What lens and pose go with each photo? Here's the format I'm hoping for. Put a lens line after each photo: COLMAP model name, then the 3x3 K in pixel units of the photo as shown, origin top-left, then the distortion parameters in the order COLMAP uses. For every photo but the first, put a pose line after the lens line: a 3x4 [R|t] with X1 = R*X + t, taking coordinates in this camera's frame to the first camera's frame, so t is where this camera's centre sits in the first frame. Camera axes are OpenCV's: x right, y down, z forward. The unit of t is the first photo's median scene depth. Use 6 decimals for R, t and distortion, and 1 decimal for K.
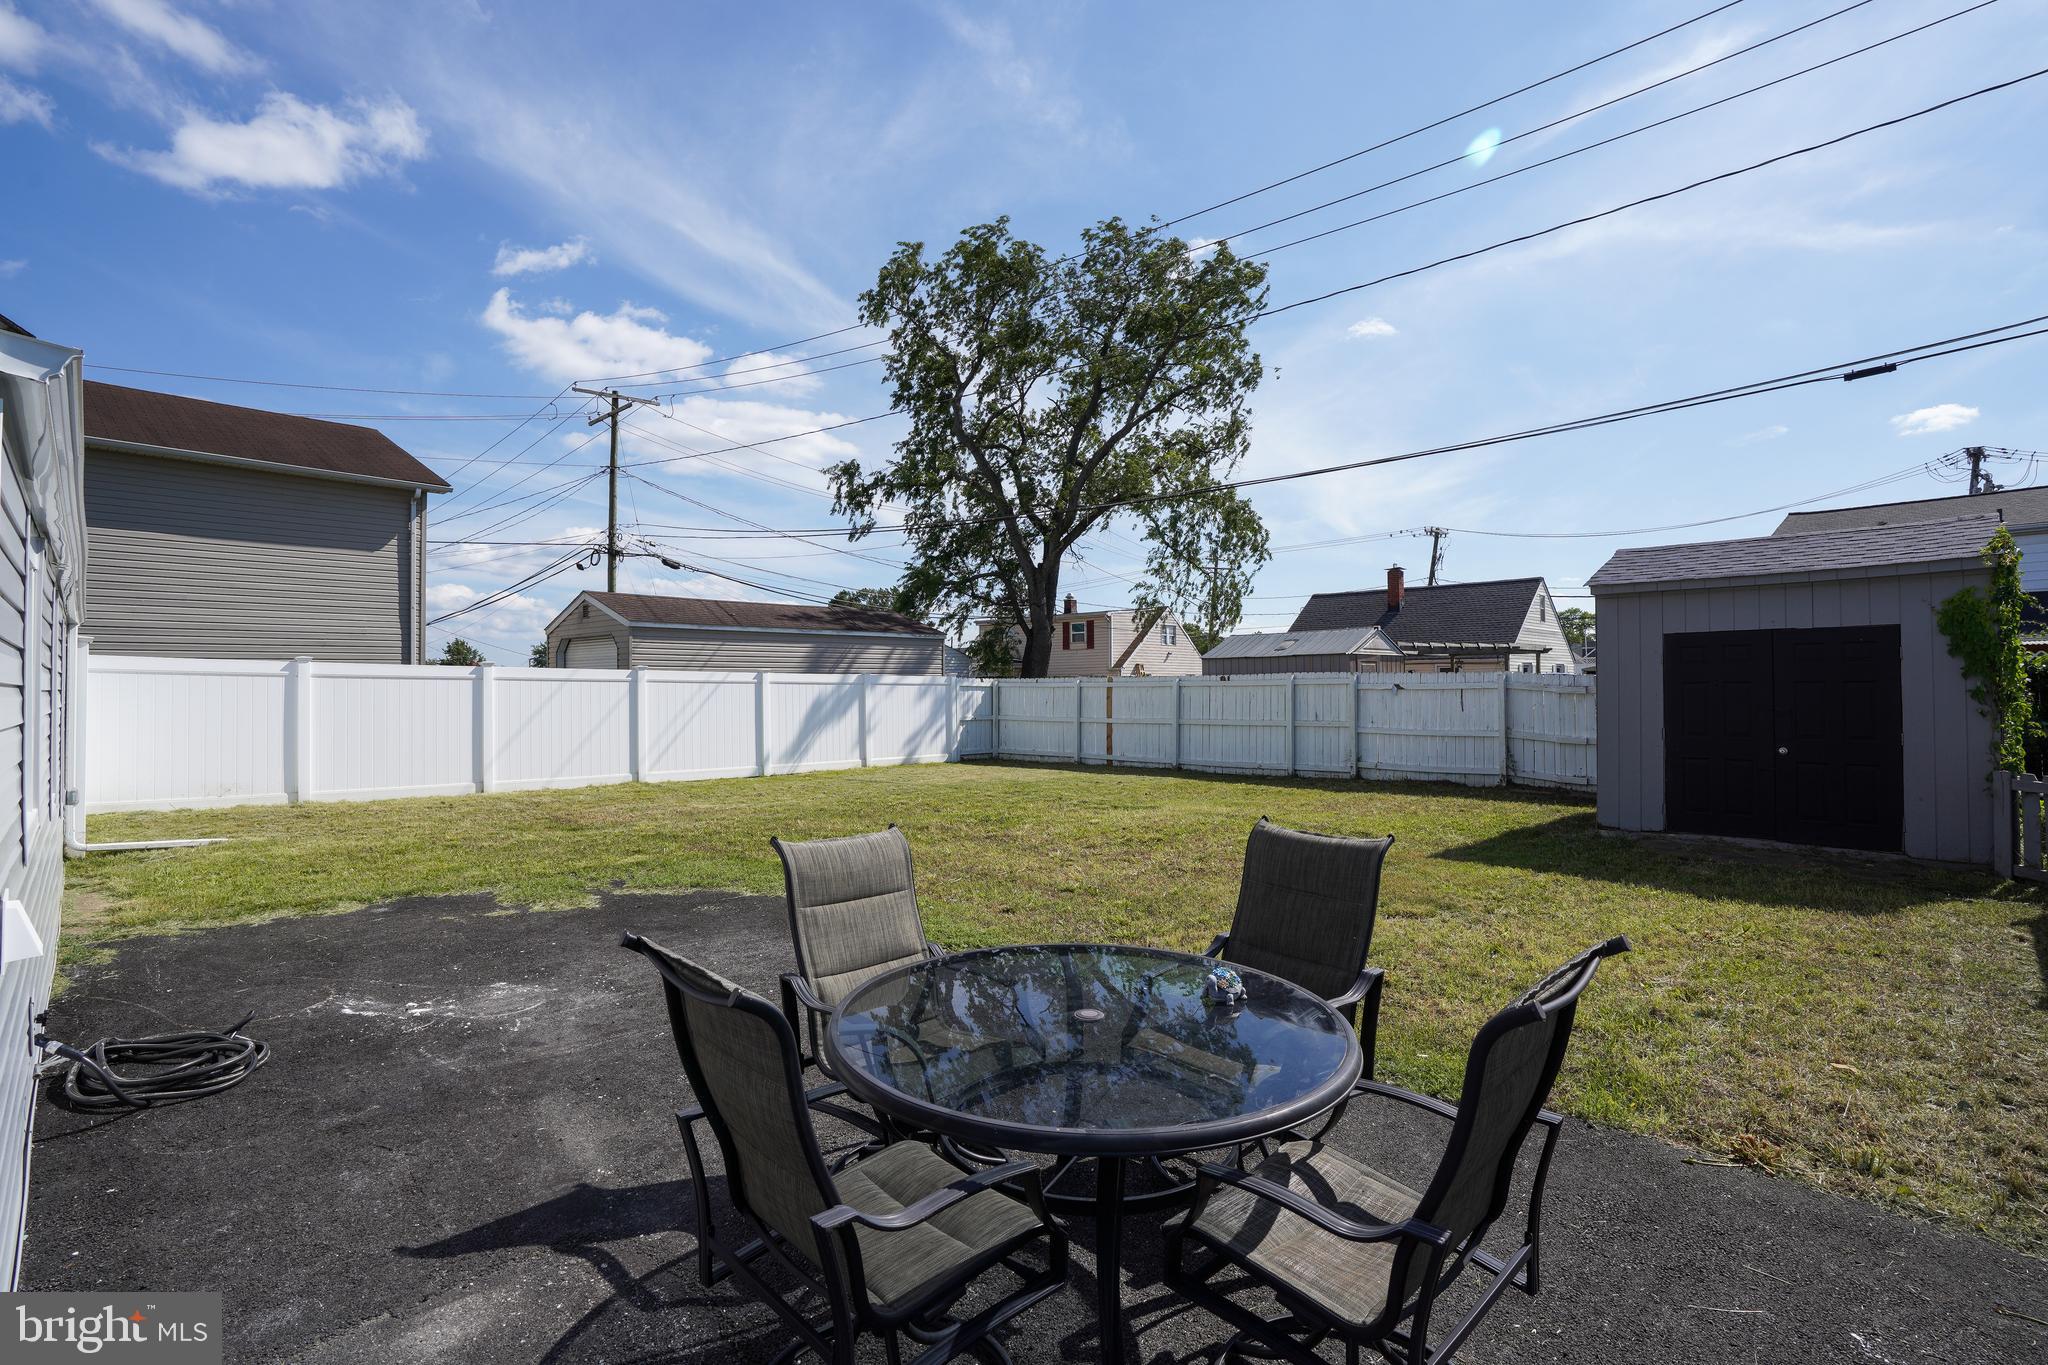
lens RADIAL K [[977.7, 0, 1020.6], [0, 977.7, 672.3], [0, 0, 1]] dist [-0.062423, 0.027284]
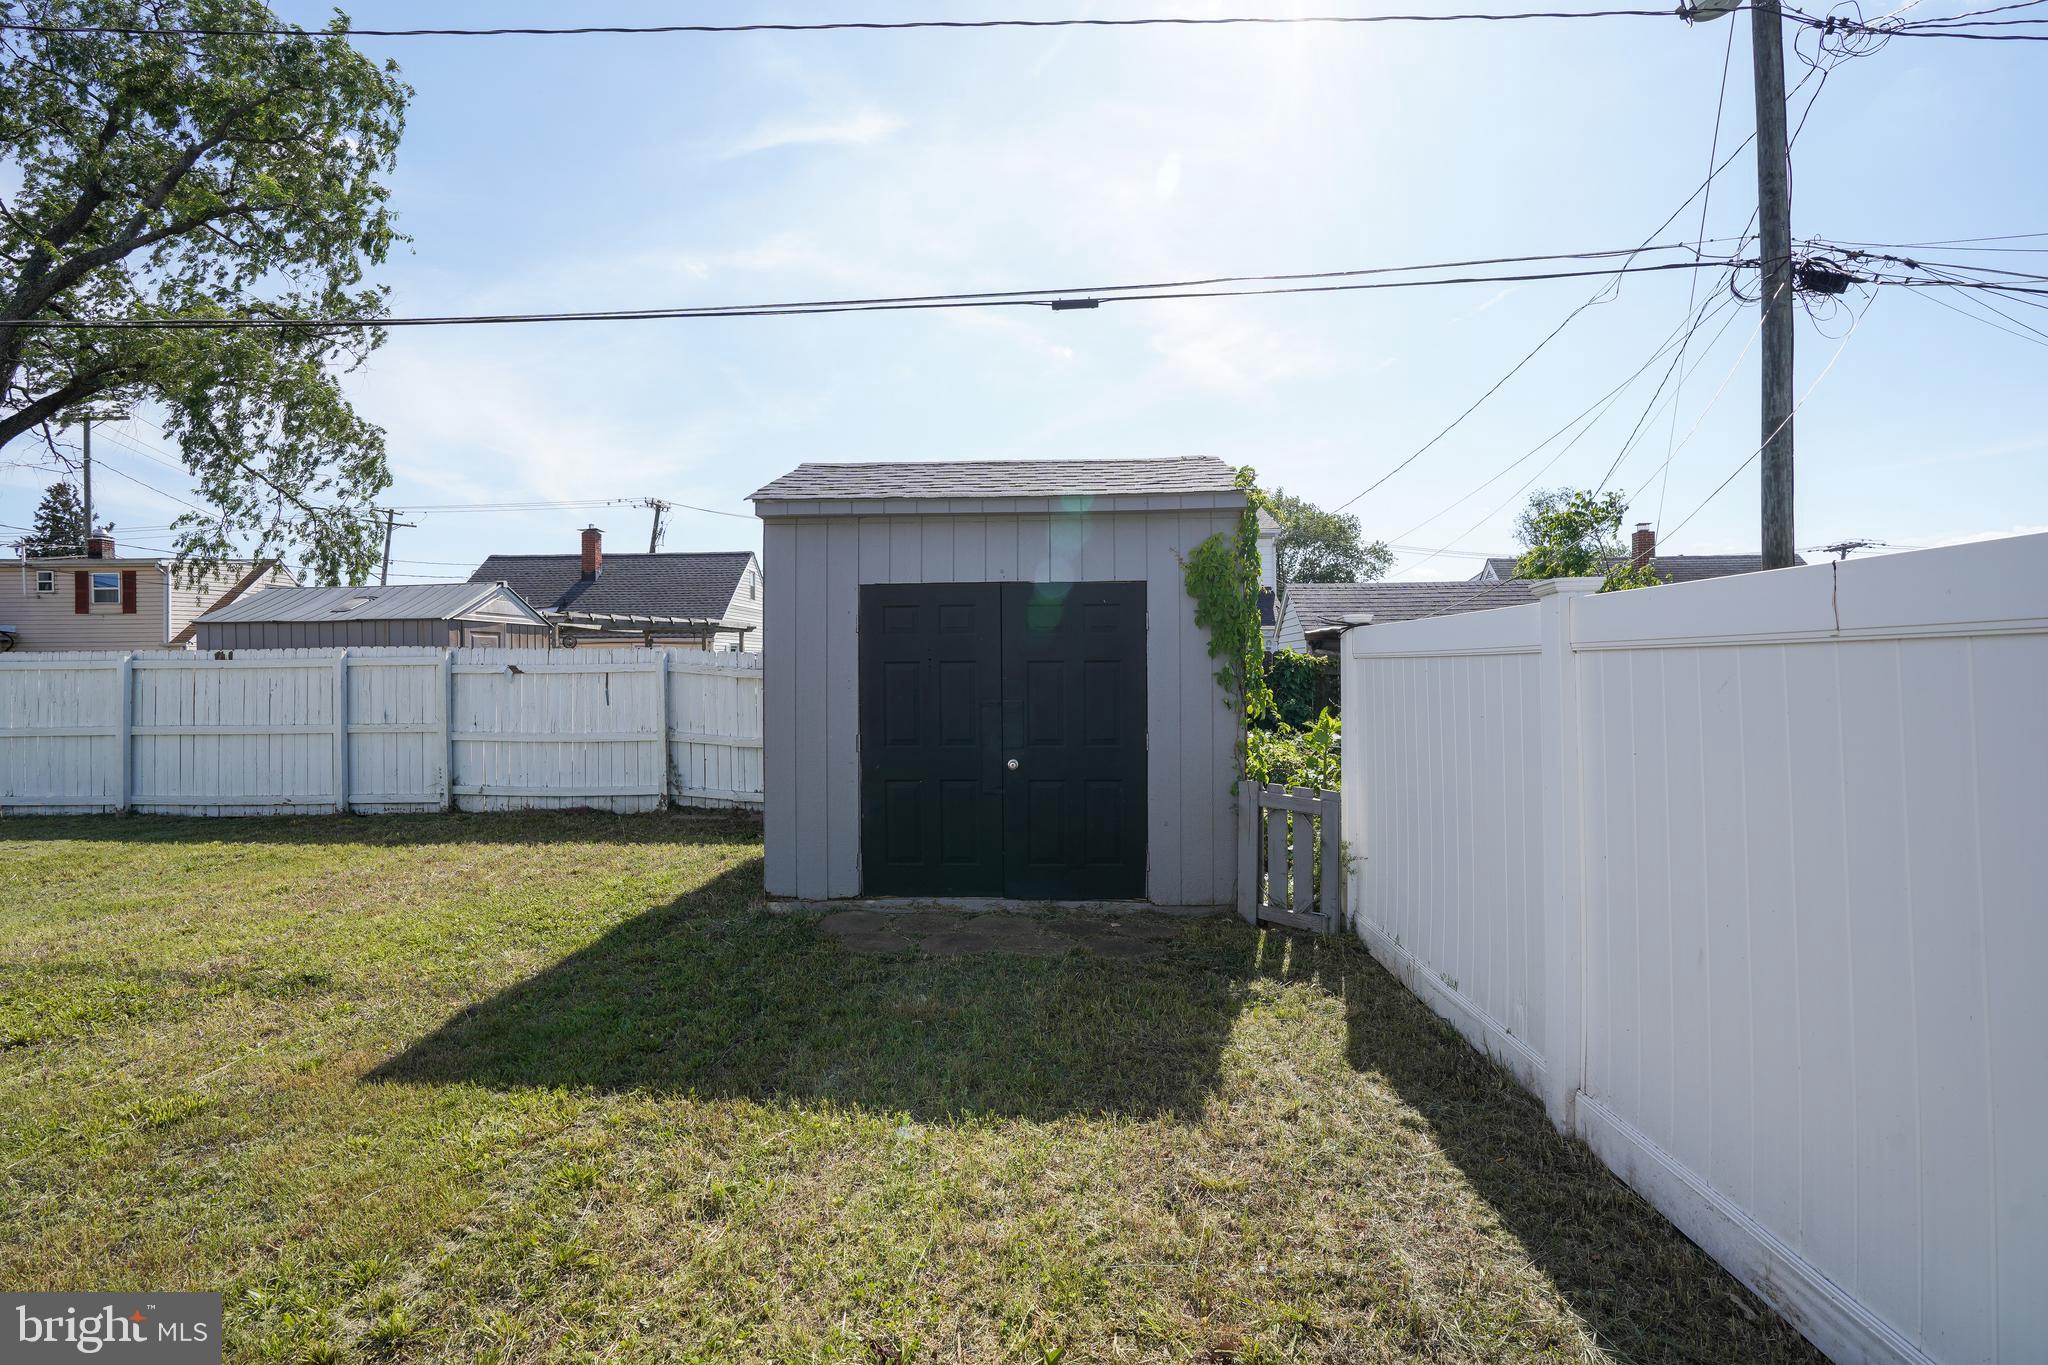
lens RADIAL K [[977.7, 0, 1020.6], [0, 977.7, 672.3], [0, 0, 1]] dist [-0.062423, 0.027284]
pose [[0.732646, -0.001955, 0.680607, 0.203197], [-0.009464, 0.999870, 0.013059, 0.005307], [-0.680544, -0.016009, 0.732532, 0.296330]]
